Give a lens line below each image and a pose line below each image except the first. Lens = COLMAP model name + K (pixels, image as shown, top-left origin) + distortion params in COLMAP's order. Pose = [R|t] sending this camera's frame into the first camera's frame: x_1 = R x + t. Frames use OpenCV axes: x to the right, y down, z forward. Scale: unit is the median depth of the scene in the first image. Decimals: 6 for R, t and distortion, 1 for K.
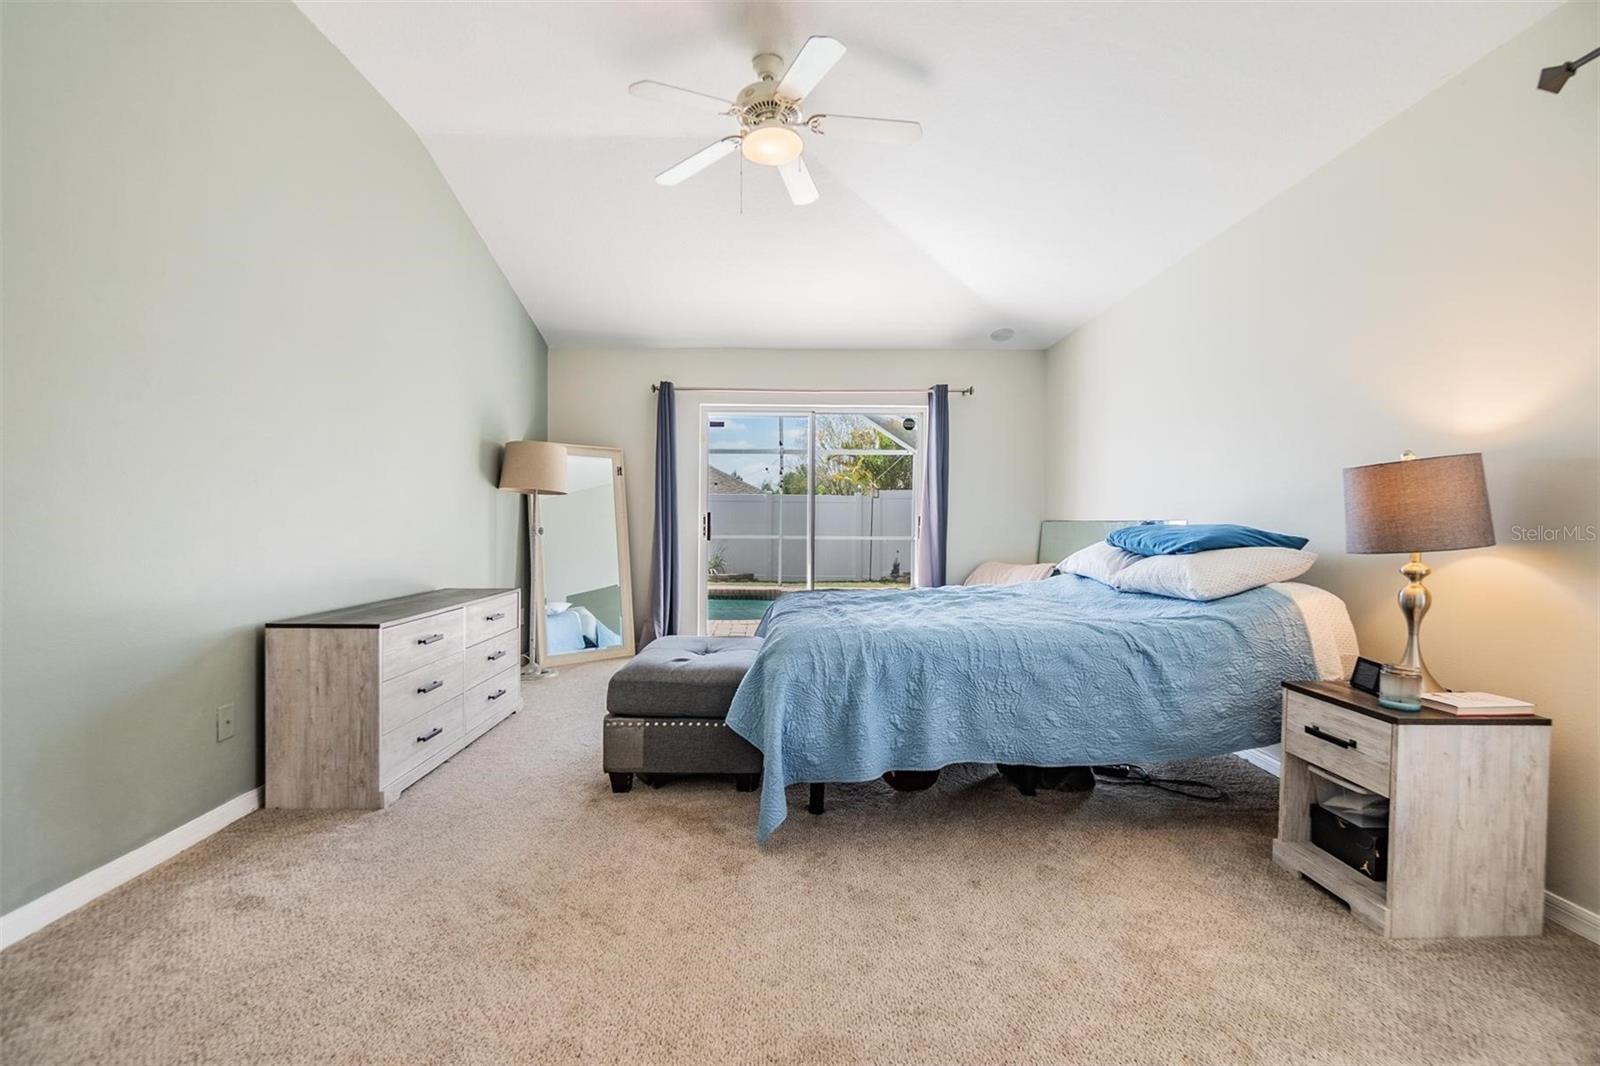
lens RADIAL K [[699.0, 0, 790.1], [0, 699.0, 538.2], [0, 0, 1]] dist [-0.007232, 0.001421]
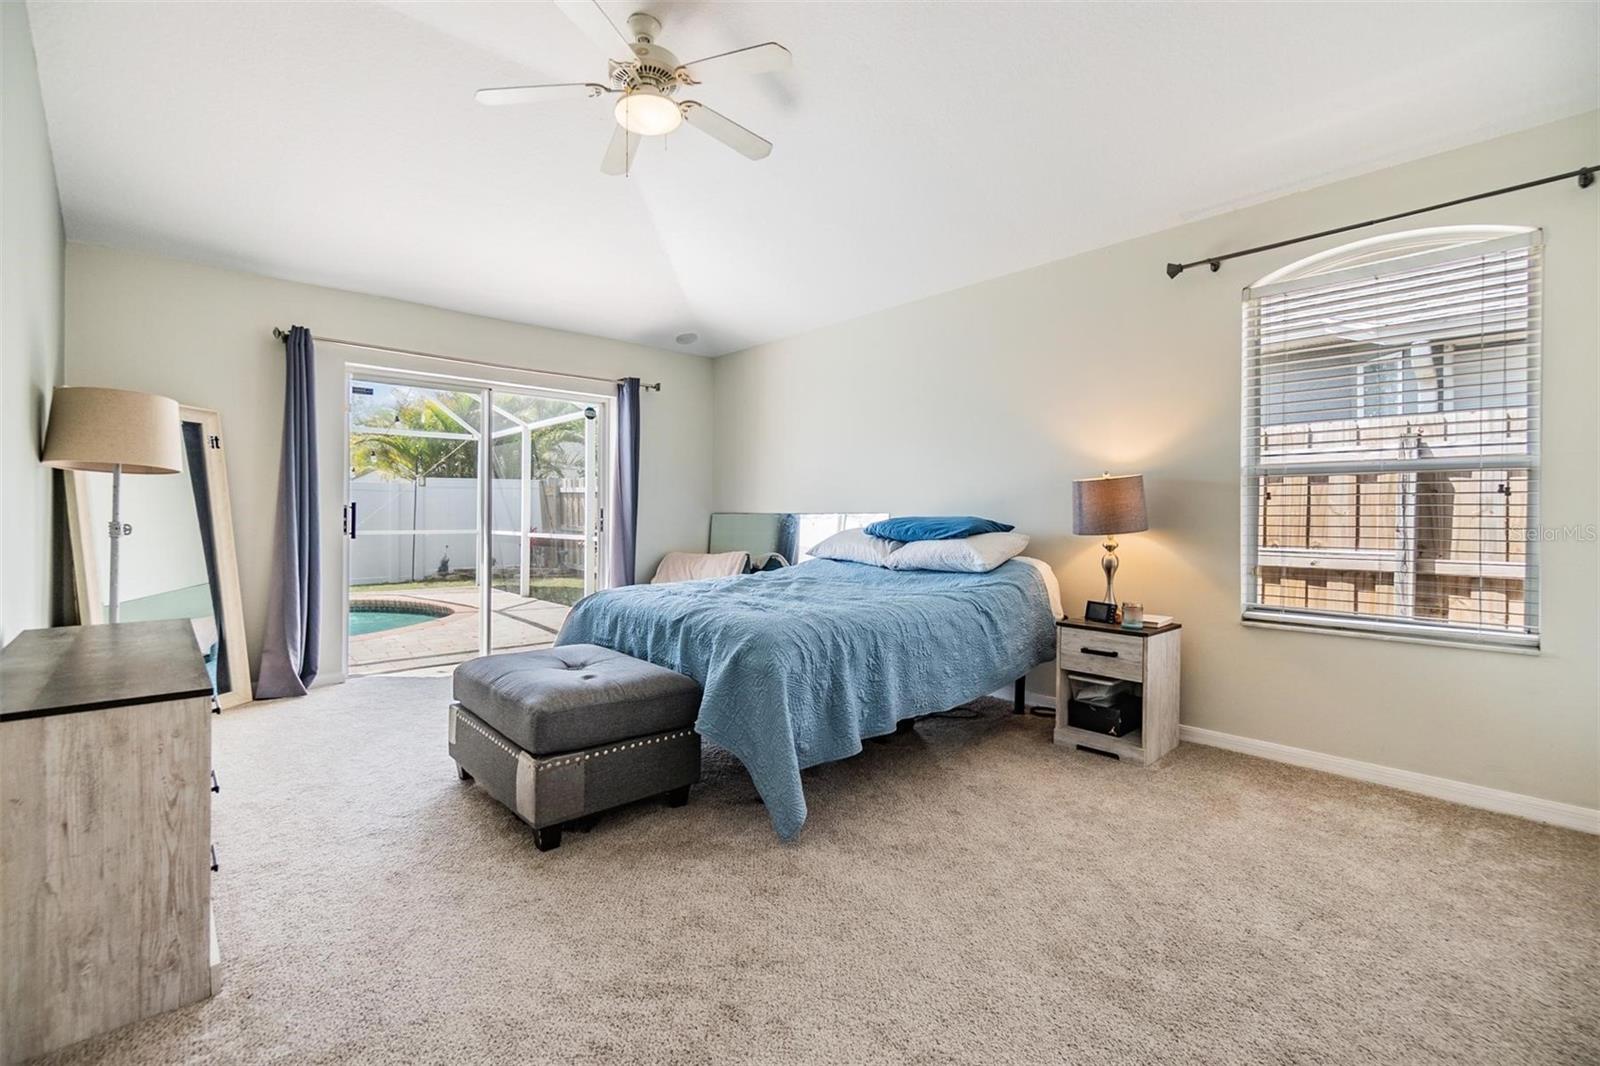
lens RADIAL K [[699.0, 0, 792.9], [0, 699.0, 520.7], [0, 0, 1]] dist [-0.007232, 0.001421]
pose [[0.750345, -0.008067, 0.660997, -0.649236], [0.015760, 0.999860, -0.005687, -0.010812], [-0.660858, 0.014684, 0.750367, 0.227941]]
